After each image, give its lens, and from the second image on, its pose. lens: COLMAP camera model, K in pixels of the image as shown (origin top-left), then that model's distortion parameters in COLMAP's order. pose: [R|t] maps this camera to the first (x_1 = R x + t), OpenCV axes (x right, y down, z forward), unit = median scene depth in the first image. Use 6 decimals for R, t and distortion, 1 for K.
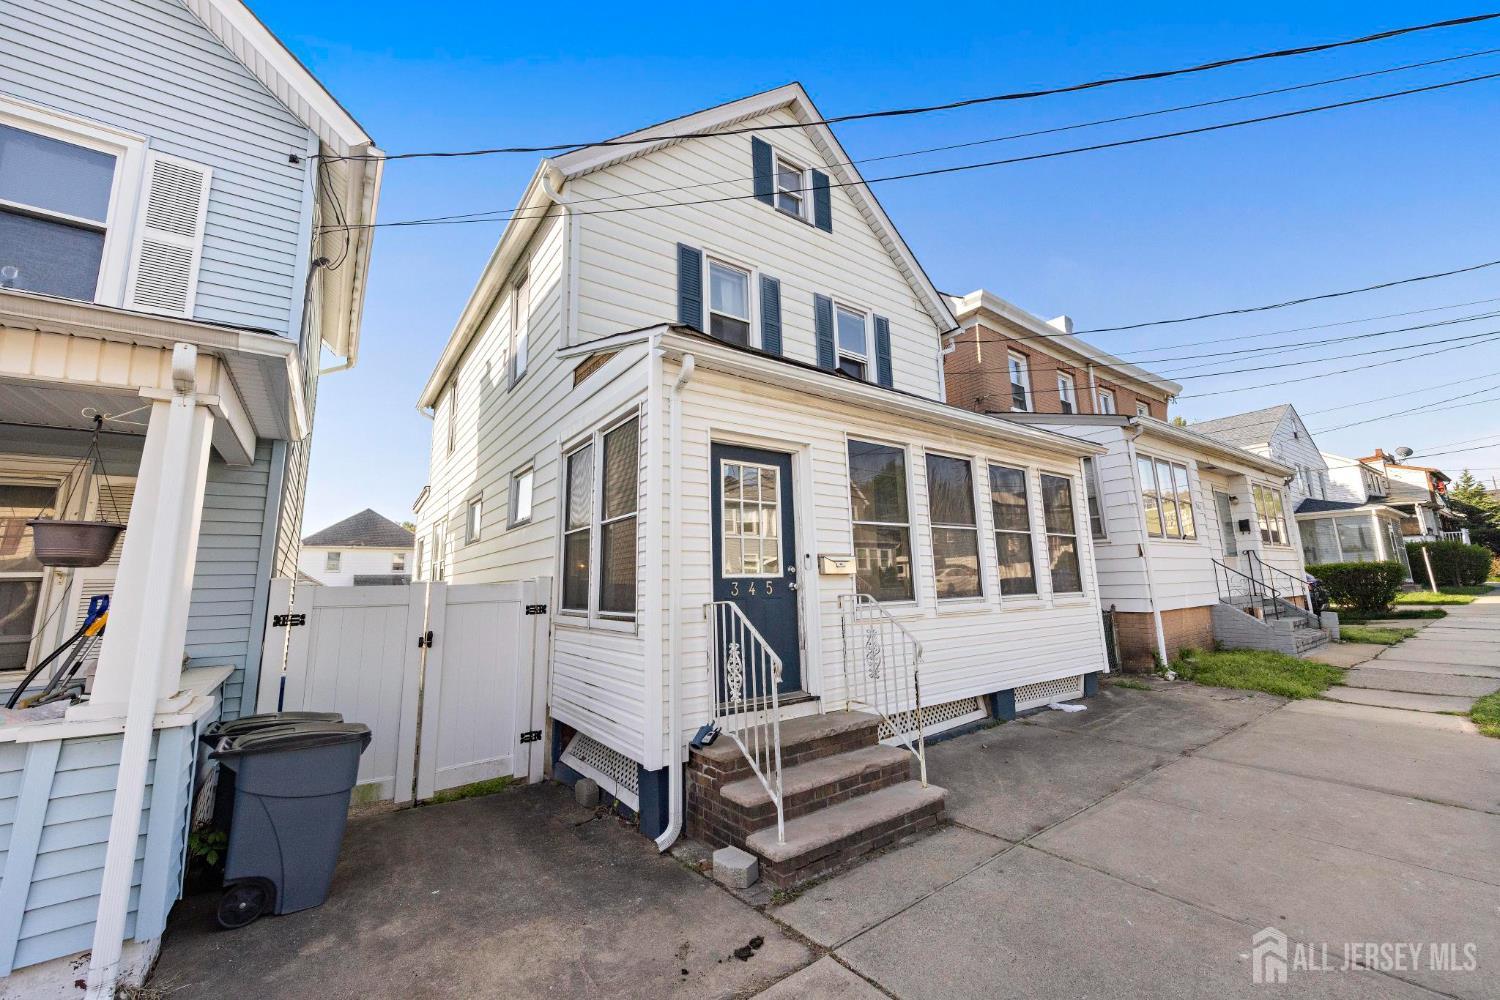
lens RADIAL K [[588.4, 0, 751.2], [0, 588.4, 491.4], [0, 0, 1]] dist [0.002923, 0.000082]
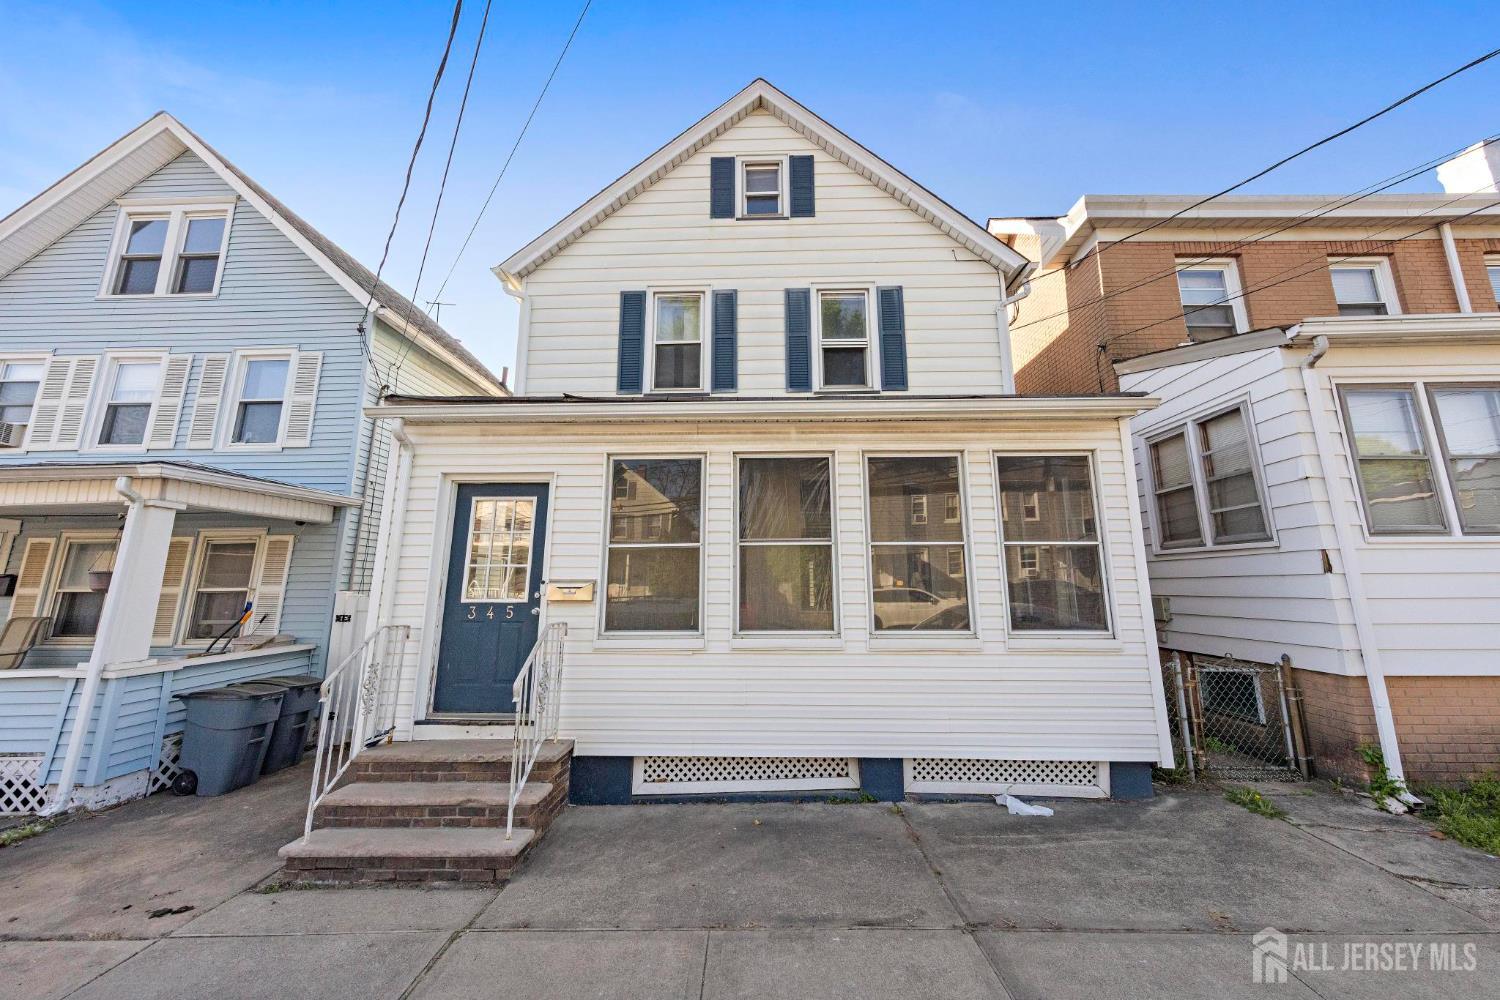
lens RADIAL K [[548.1, 0, 751.3], [0, 548.1, 488.8], [0, 0, 1]] dist [0.005262, -0.000593]
pose [[0.790854, -0.087191, -0.605762, 0.761701], [0.082348, 0.995959, -0.035844, 0.008814], [0.606440, -0.021536, 0.794838, 0.358758]]
